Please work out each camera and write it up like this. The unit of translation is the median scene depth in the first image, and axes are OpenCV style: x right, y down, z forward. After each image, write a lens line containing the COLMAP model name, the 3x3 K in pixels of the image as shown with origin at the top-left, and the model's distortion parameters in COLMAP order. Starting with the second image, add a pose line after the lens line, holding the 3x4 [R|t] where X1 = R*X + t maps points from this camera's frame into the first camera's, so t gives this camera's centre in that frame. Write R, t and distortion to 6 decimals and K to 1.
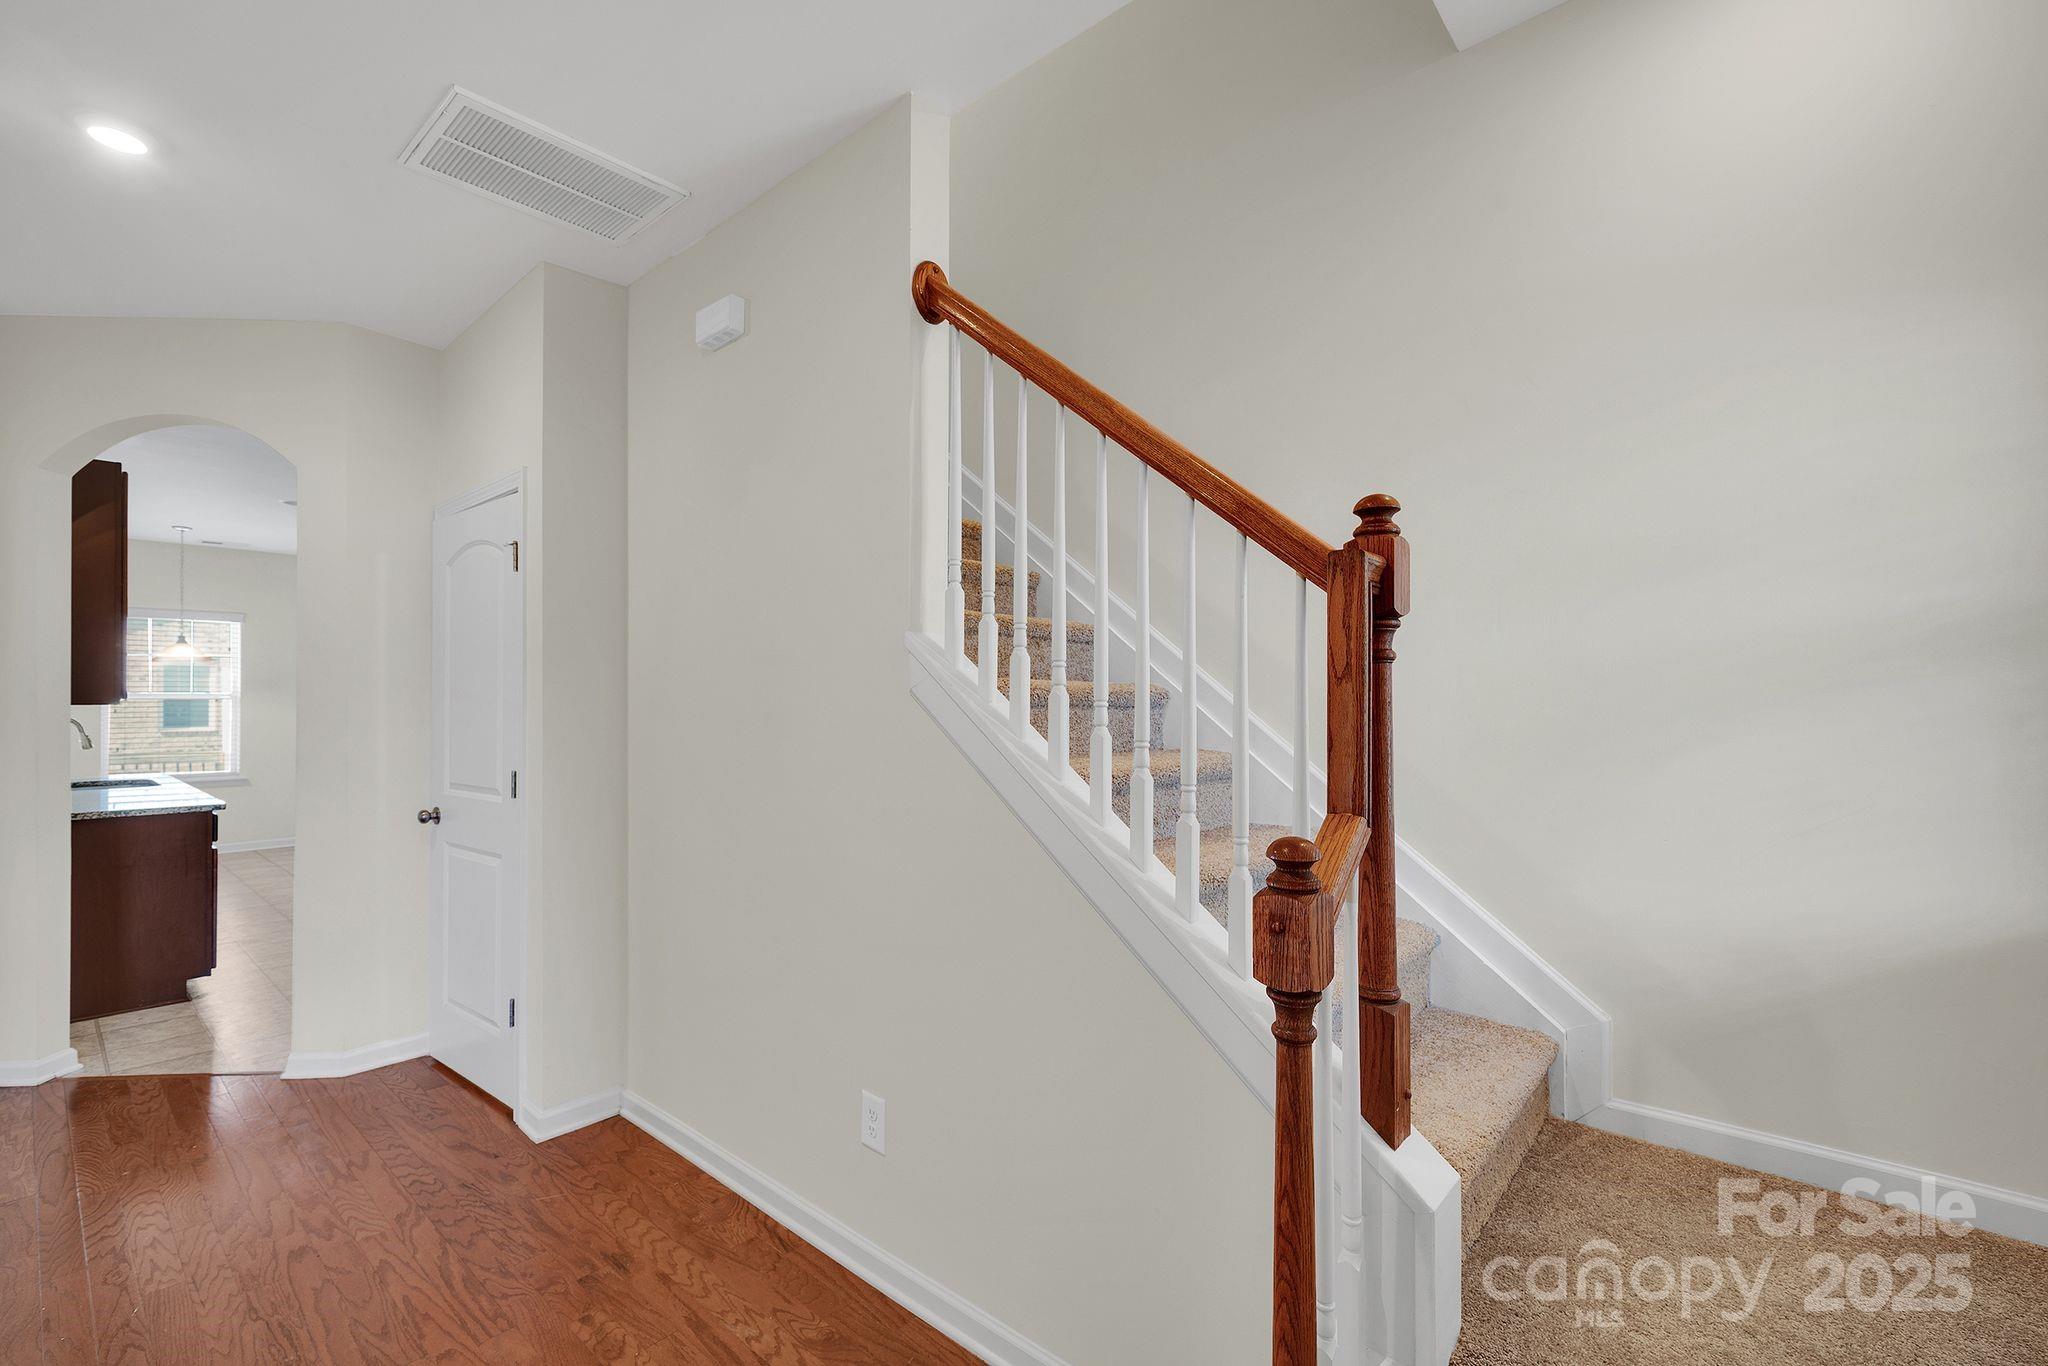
lens RADIAL K [[868.7, 0, 1015.9], [0, 868.7, 691.6], [0, 0, 1]] dist [-0.001162, -0.000199]
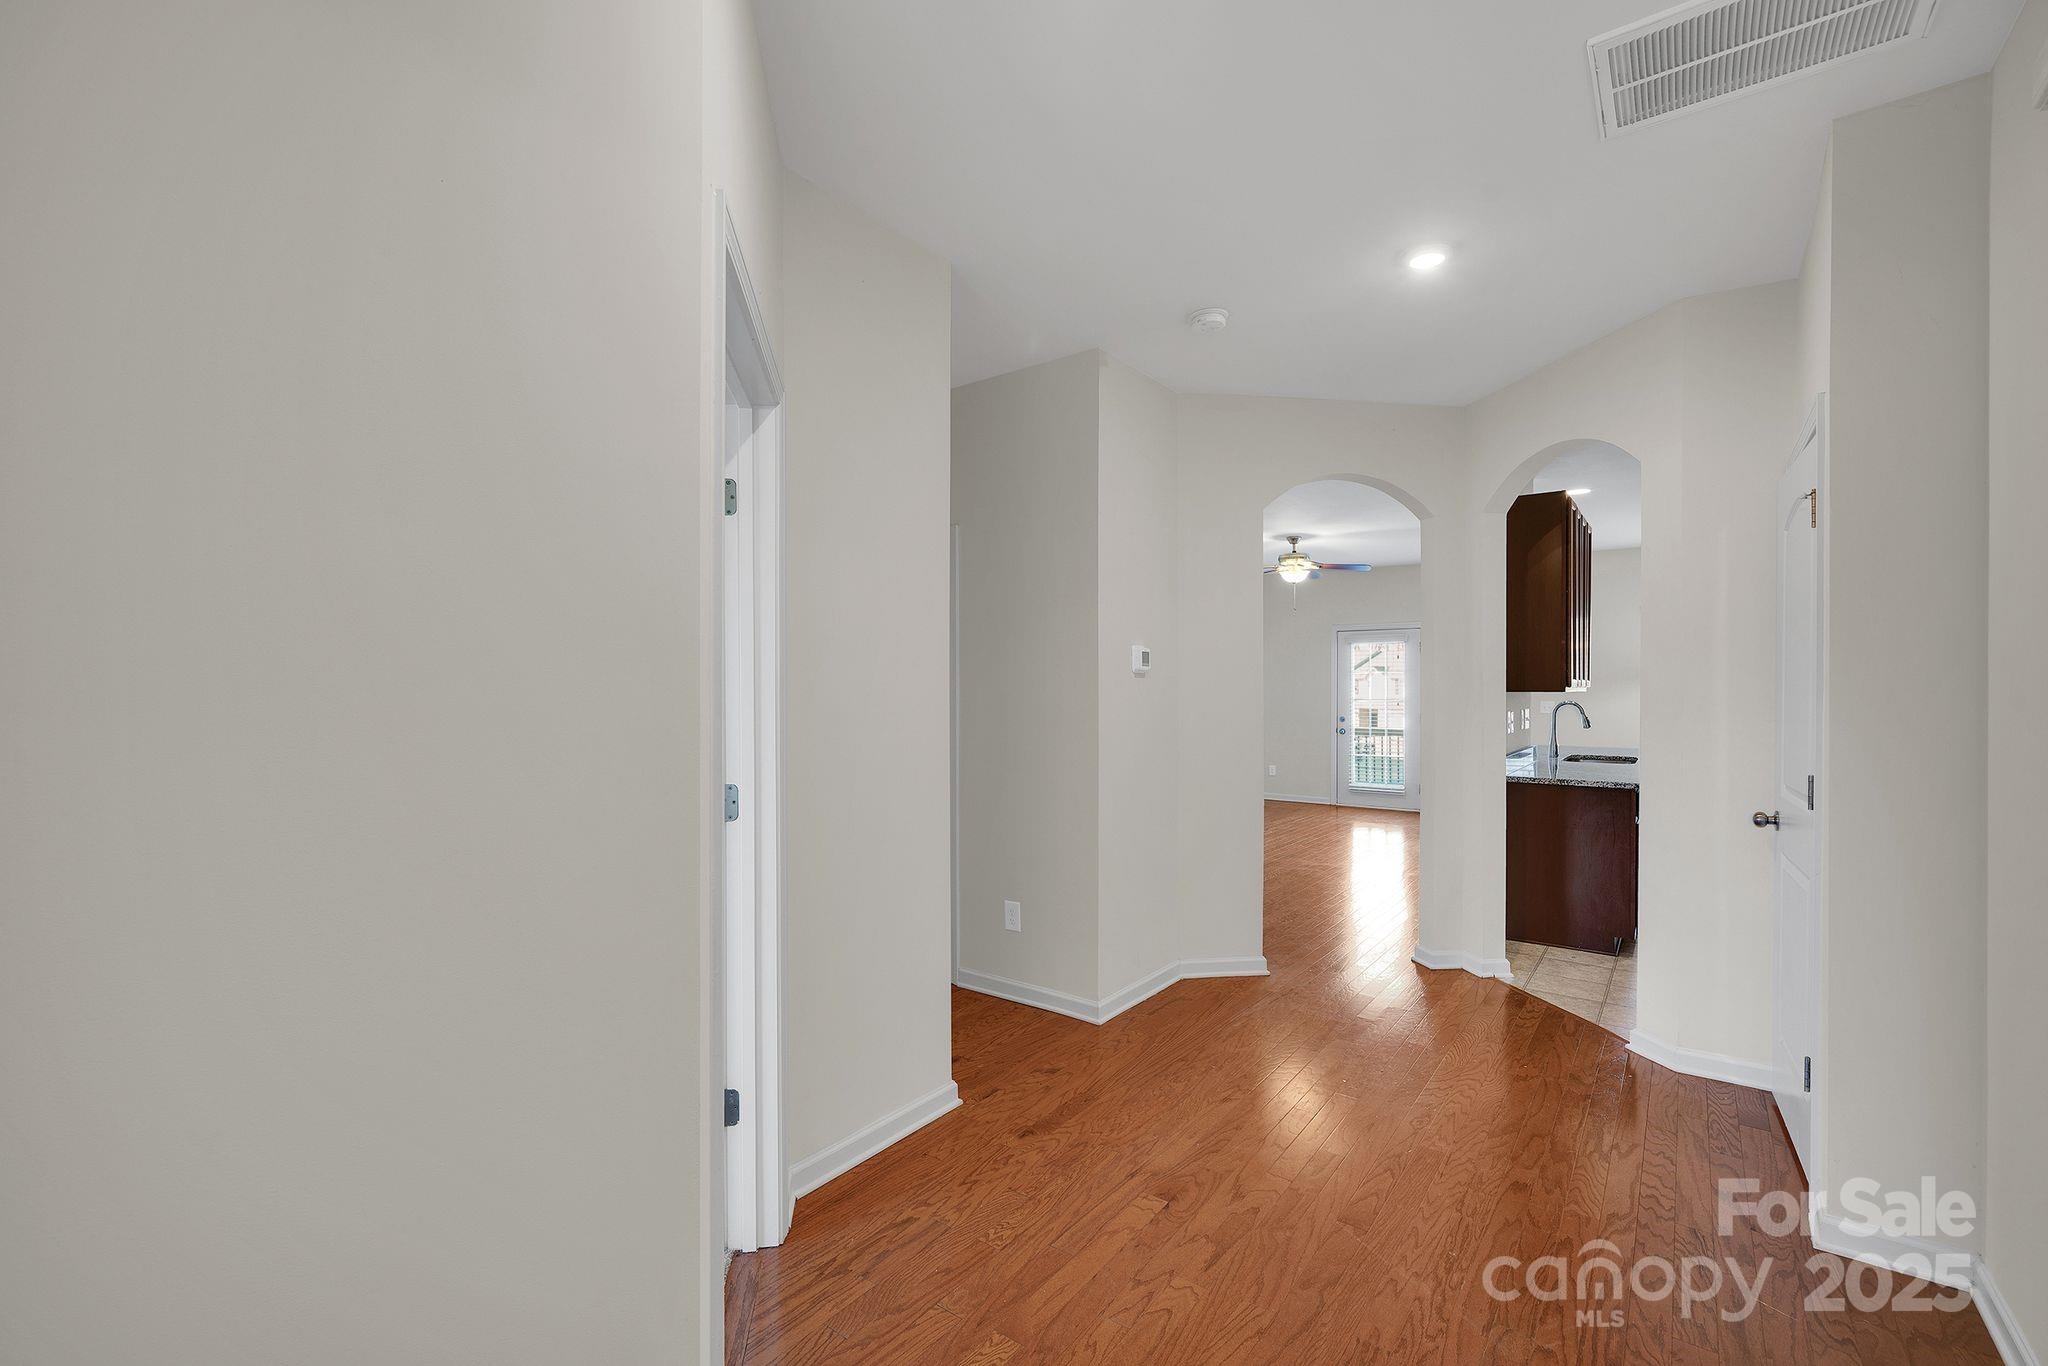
lens RADIAL K [[896.1, 0, 1024.0], [0, 896.1, 683.0], [0, 0, 1]] dist [0.000969, 0.000449]
pose [[0.084610, -0.003670, -0.996407, 0.176078], [0.008111, 0.999963, -0.002994, 0.002148], [0.996381, -0.007829, 0.084637, 0.186995]]
